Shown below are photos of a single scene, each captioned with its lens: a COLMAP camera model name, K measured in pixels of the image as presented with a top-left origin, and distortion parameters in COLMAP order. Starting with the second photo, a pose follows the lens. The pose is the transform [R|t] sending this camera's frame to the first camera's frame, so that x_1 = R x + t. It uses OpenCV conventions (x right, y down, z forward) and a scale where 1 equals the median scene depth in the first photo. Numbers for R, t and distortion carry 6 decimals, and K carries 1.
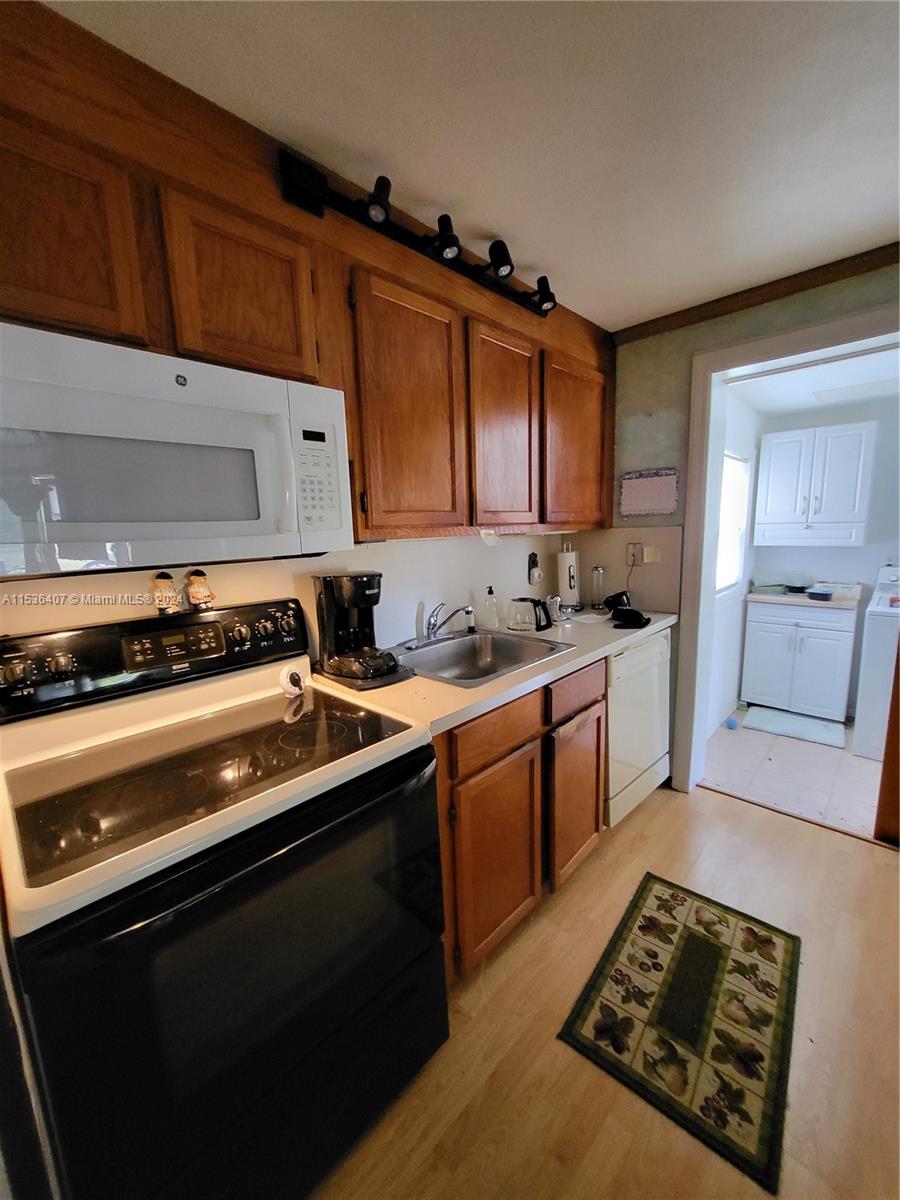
lens RADIAL K [[476.1, 0, 447.4], [0, 476.1, 609.1], [0, 0, 1]] dist [0.000886, -0.002061]
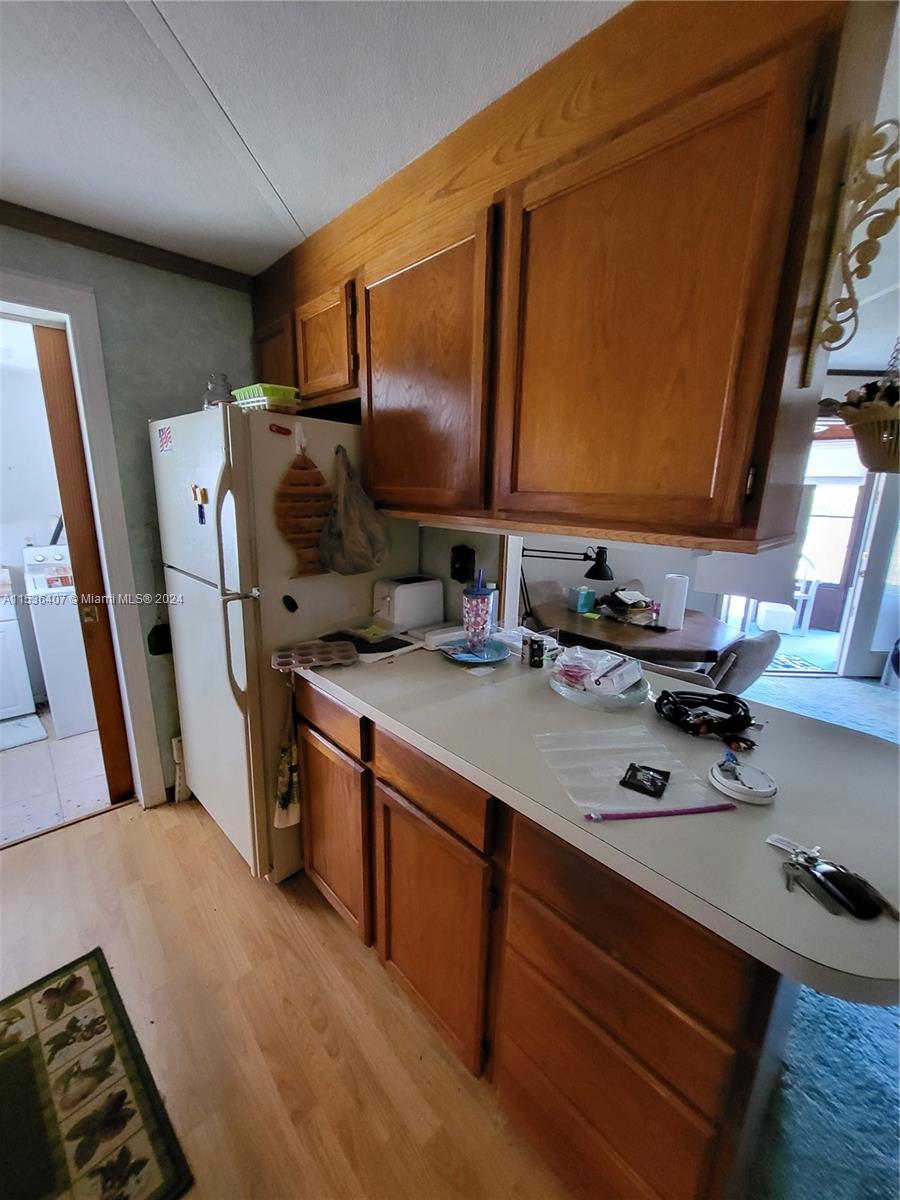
lens RADIAL K [[476.1, 0, 445.2], [0, 476.1, 598.1], [0, 0, 1]] dist [0.000886, -0.002061]
pose [[0.054339, -0.197210, 0.978854, -0.015252], [0.155649, 0.969992, 0.186784, -0.056760], [-0.986317, 0.142208, 0.083404, 0.132542]]
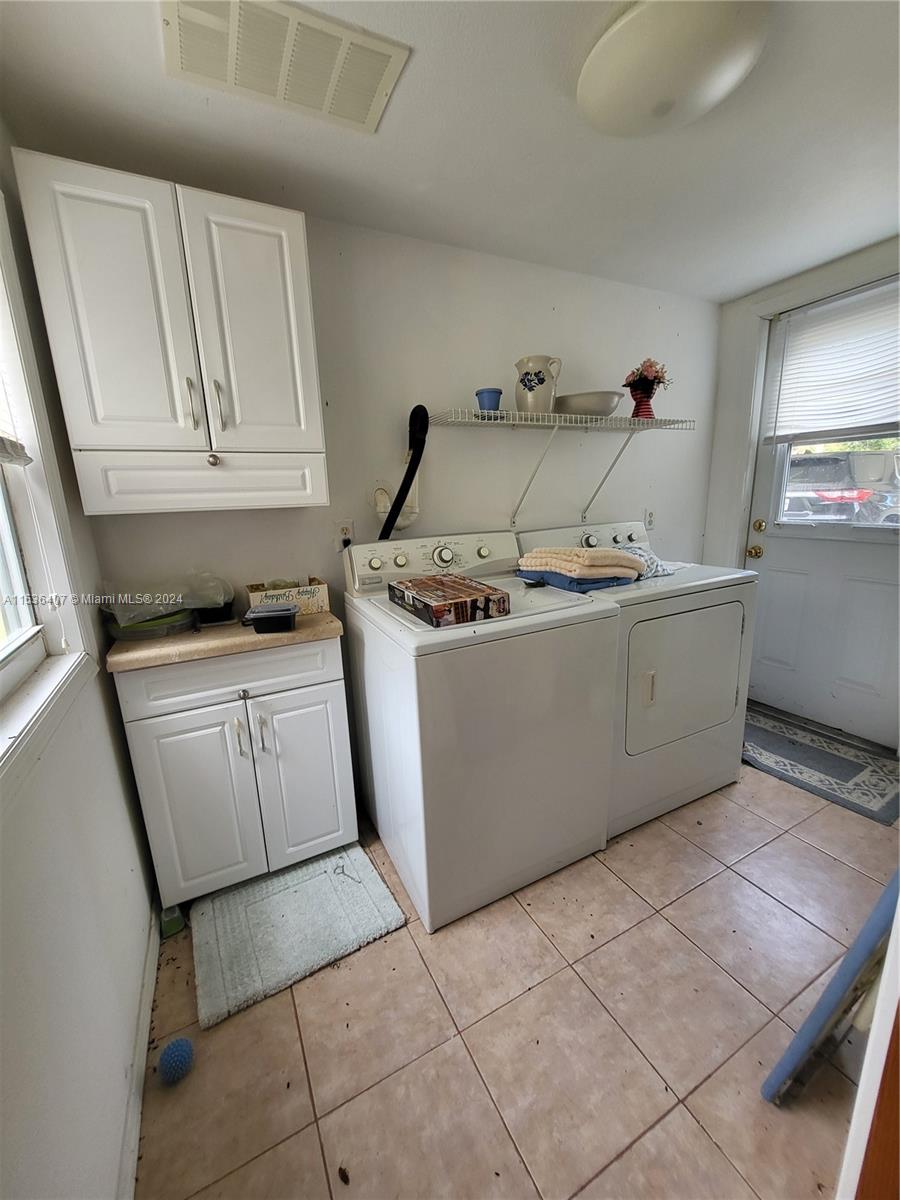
lens RADIAL K [[476.1, 0, 453.9], [0, 476.1, 601.1], [0, 0, 1]] dist [0.000886, -0.002061]
pose [[0.335388, -0.185068, 0.923723, 0.714542], [0.187906, 0.973954, 0.126906, -0.117350], [-0.923150, 0.131011, 0.361428, 1.129785]]
